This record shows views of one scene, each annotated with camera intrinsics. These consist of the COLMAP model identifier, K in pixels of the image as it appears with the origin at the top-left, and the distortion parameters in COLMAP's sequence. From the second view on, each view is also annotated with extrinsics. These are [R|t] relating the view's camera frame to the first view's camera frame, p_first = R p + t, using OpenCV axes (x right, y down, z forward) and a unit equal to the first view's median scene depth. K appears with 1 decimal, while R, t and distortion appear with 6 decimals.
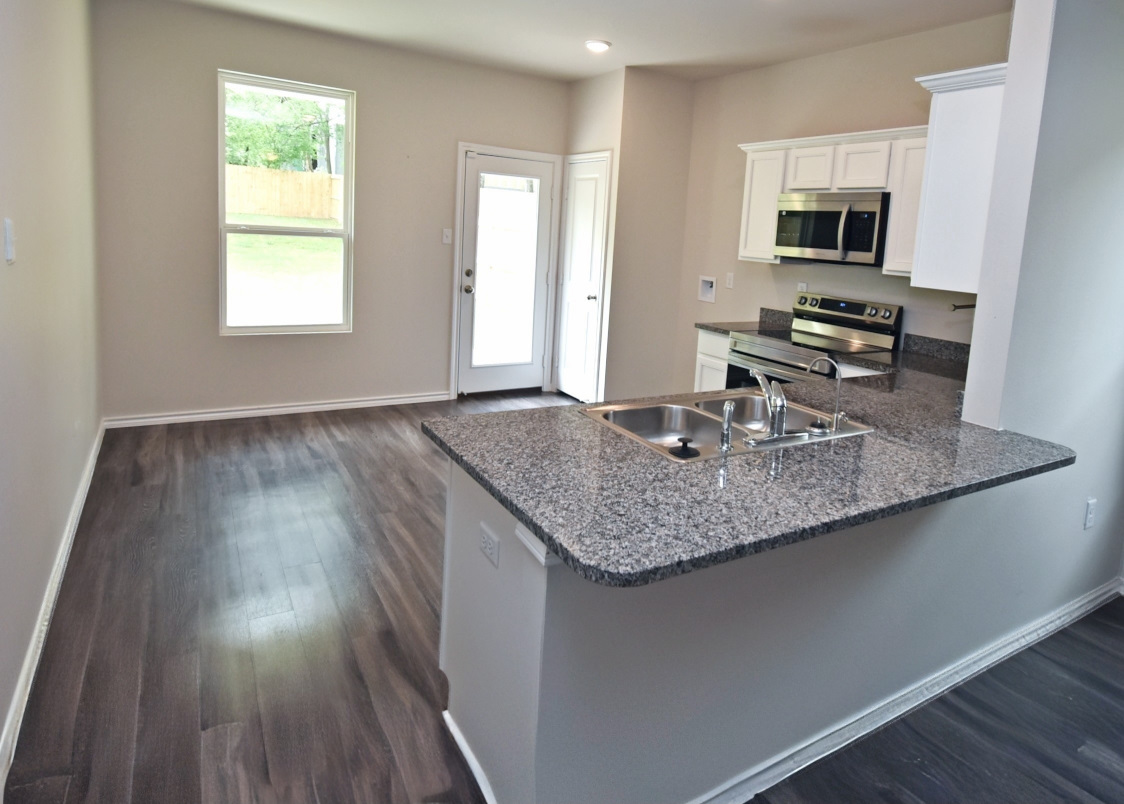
lens RADIAL K [[661.5, 0, 612.8], [0, 661.5, 320.3], [0, 0, 1]] dist [-0.005301, 0.001464]
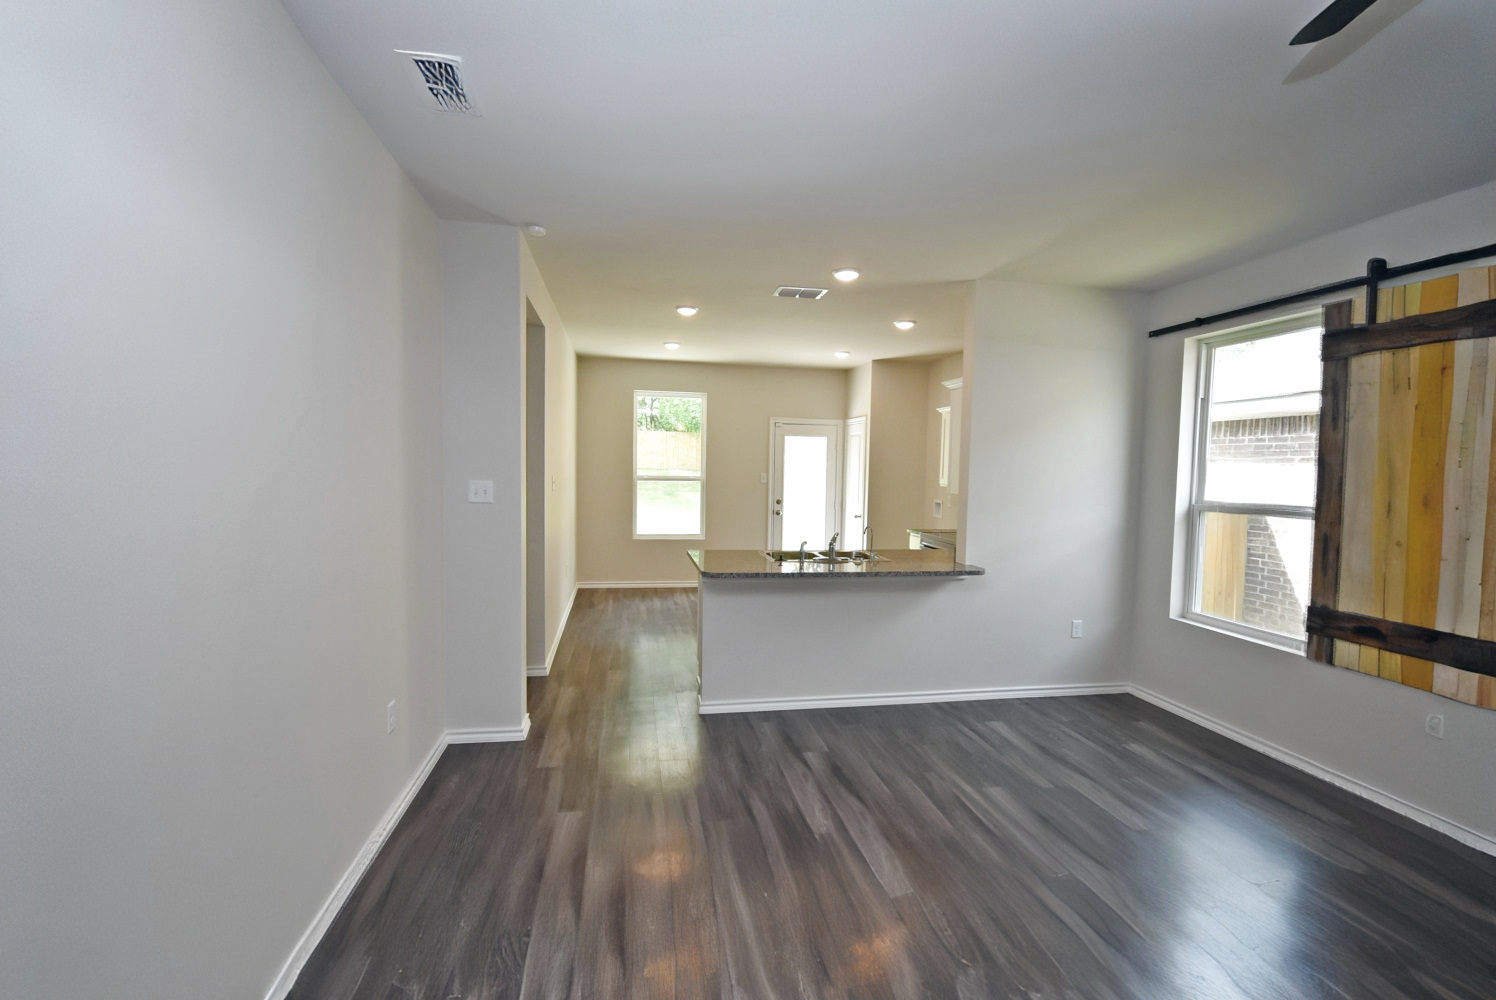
lens RADIAL K [[672.1, 0, 747.7], [0, 672.1, 508.7], [0, 0, 1]] dist [0.002697, 0.000925]
pose [[0.920407, -0.022736, -0.390300, 0.332410], [-0.011479, 0.996306, -0.085108, 0.078735], [0.390793, 0.082814, 0.916746, -0.455053]]
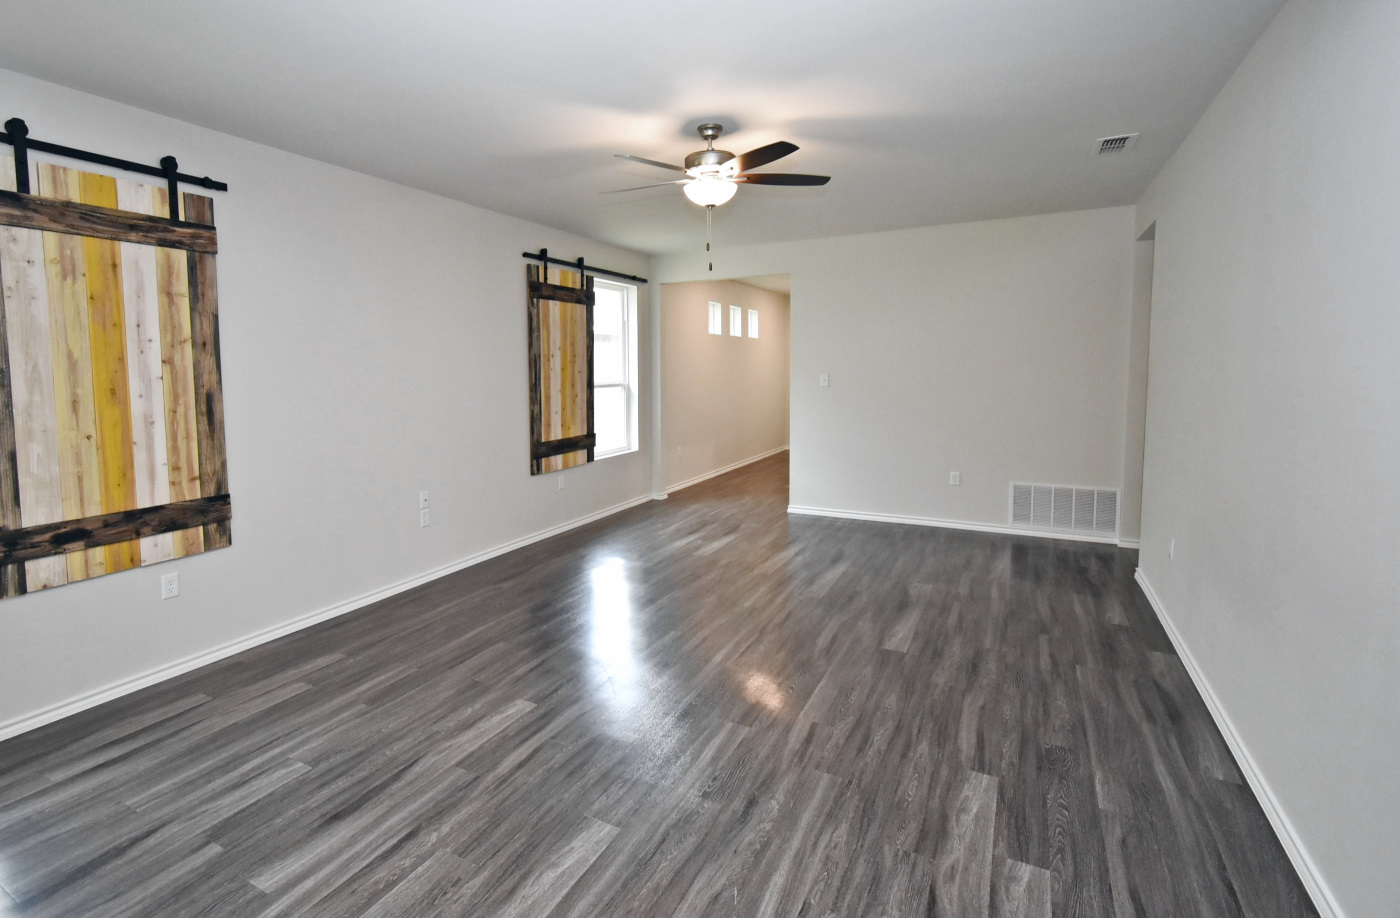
lens RADIAL K [[671.7, 0, 657.2], [0, 671.7, 416.3], [0, 0, 1]] dist [-0.011861, 0.000497]
pose [[-0.490986, -0.113560, 0.863735, -0.618262], [0.095993, 0.978378, 0.183199, -0.140428], [-0.865863, 0.172860, -0.469469, 0.875149]]
